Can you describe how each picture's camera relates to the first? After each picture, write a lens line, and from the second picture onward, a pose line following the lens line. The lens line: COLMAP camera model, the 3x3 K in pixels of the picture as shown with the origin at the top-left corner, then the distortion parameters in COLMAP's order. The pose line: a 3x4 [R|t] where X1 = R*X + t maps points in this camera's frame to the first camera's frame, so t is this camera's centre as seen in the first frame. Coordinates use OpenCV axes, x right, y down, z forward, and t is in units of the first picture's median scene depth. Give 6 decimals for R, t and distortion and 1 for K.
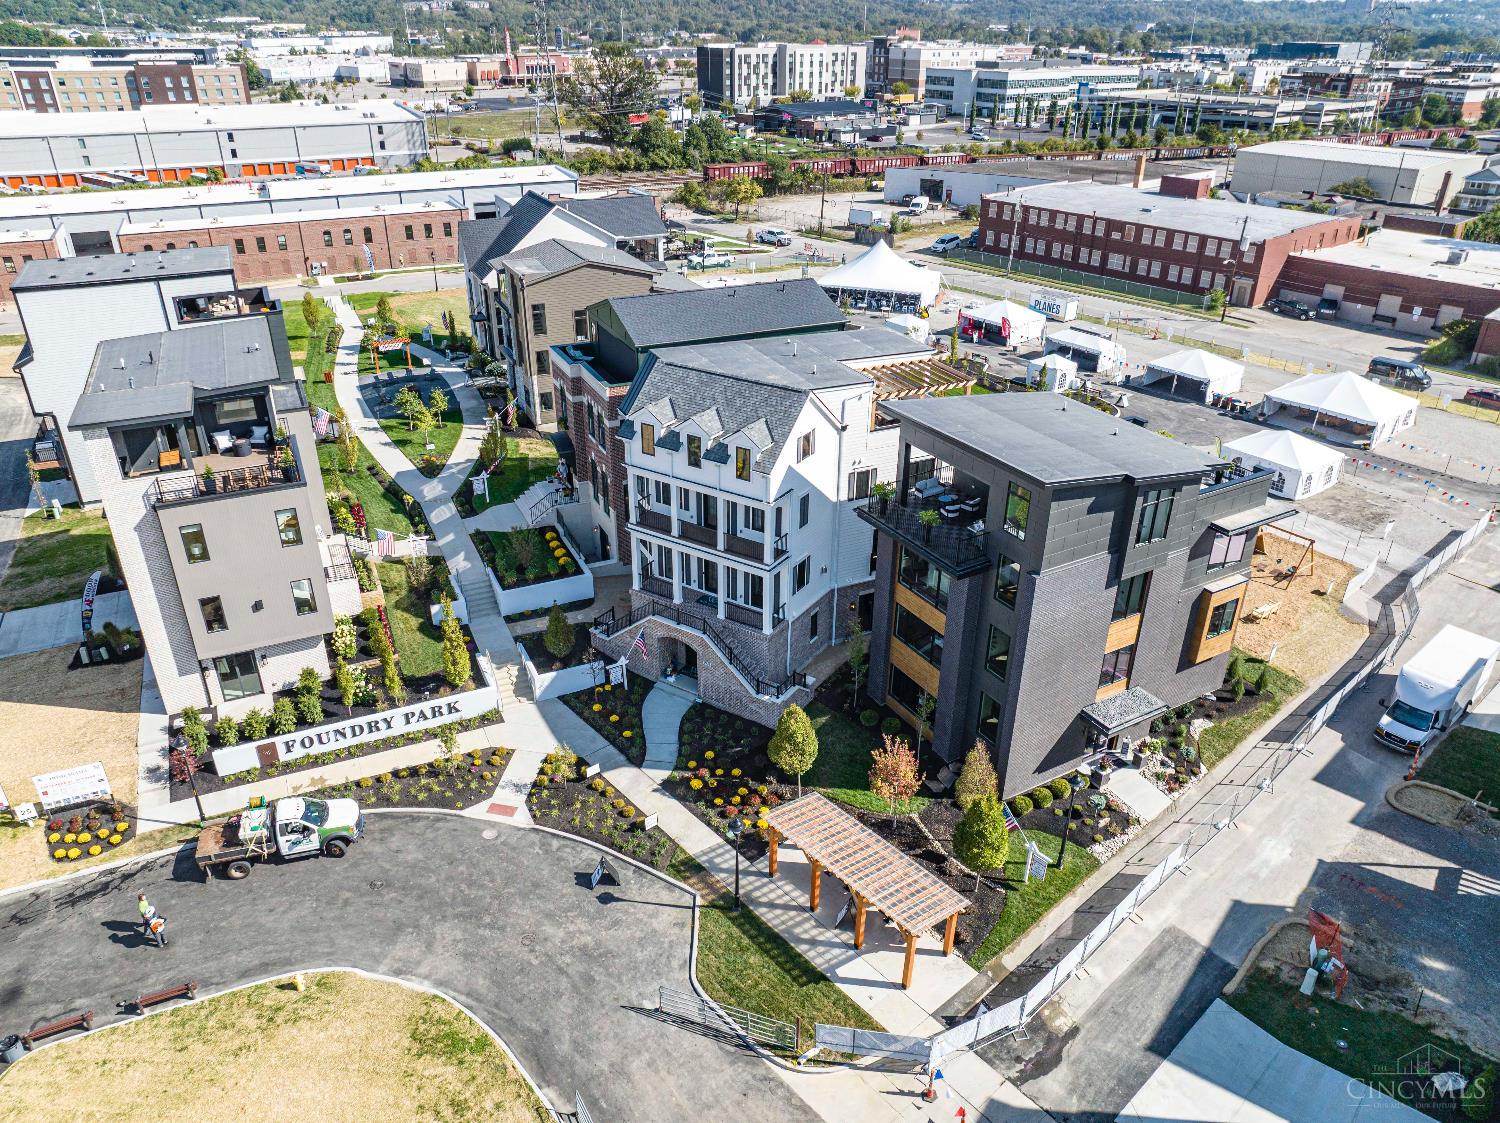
lens RADIAL K [[1054.7, 0, 750.0], [0, 1054.7, 561.5], [0, 0, 1]] dist [-0.051482, 0.027170]
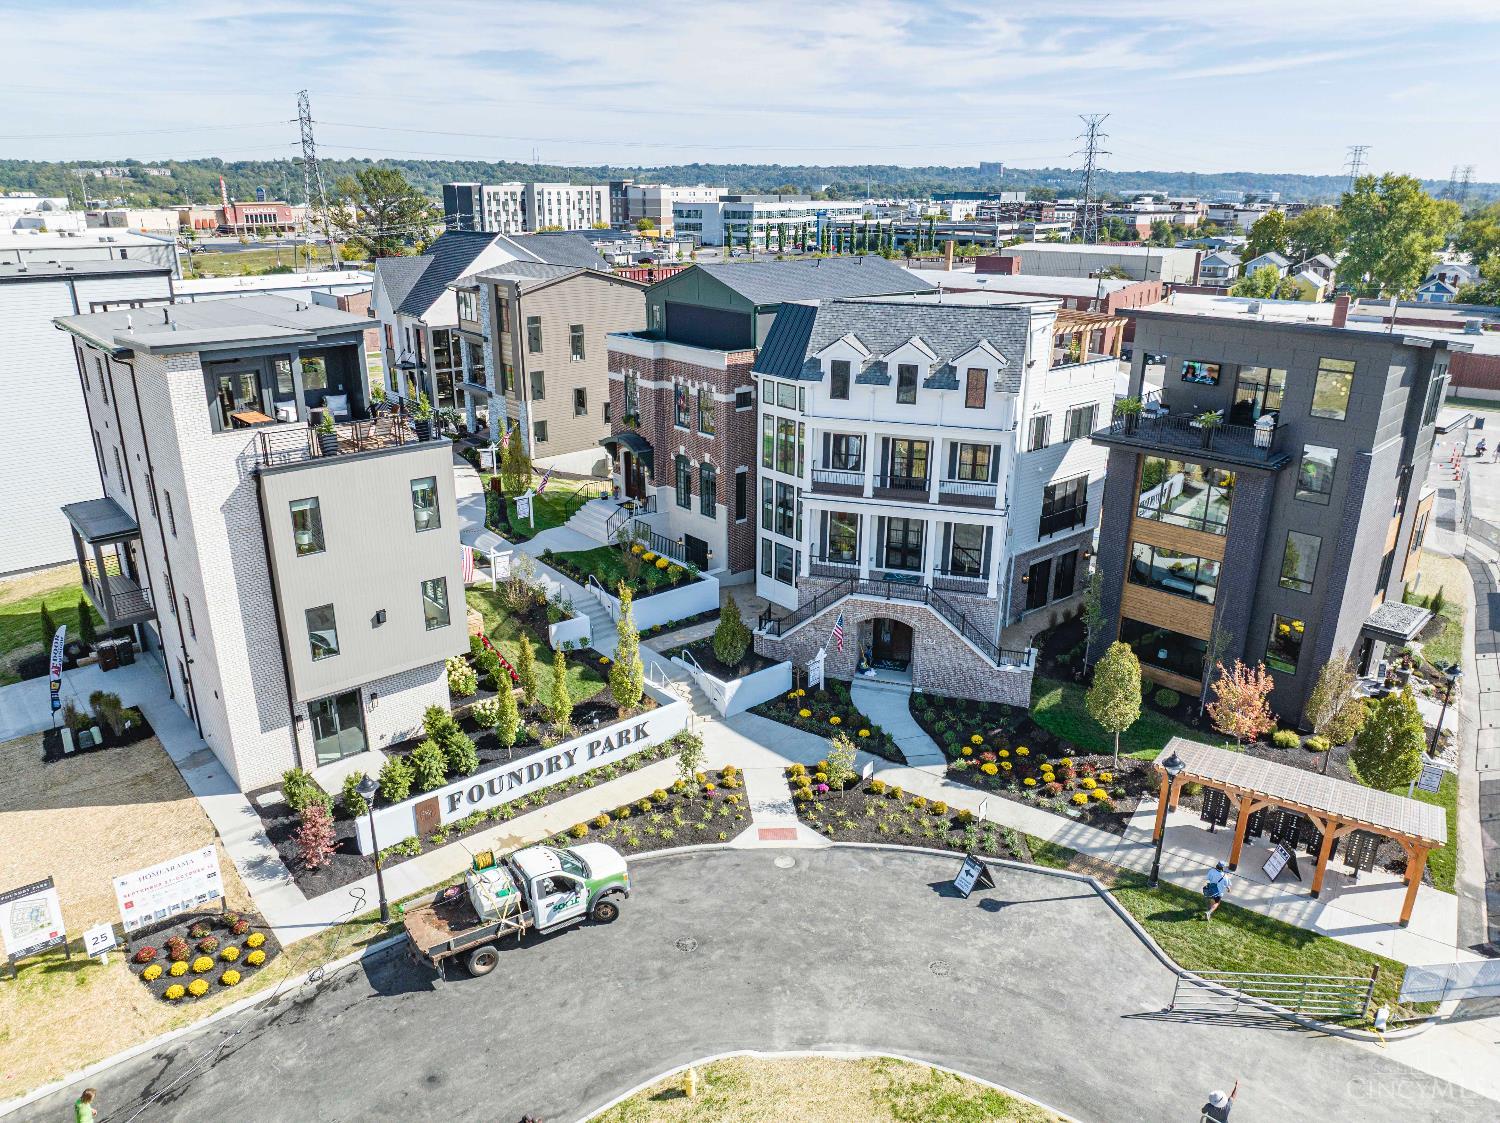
lens RADIAL K [[1054.7, 0, 750.0], [0, 1054.7, 561.5], [0, 0, 1]] dist [-0.051482, 0.027170]
pose [[0.963604, -0.090199, 0.251657, -0.395594], [0.123920, 0.984823, -0.121517, 0.122367], [-0.236877, 0.148280, 0.960157, 0.228233]]
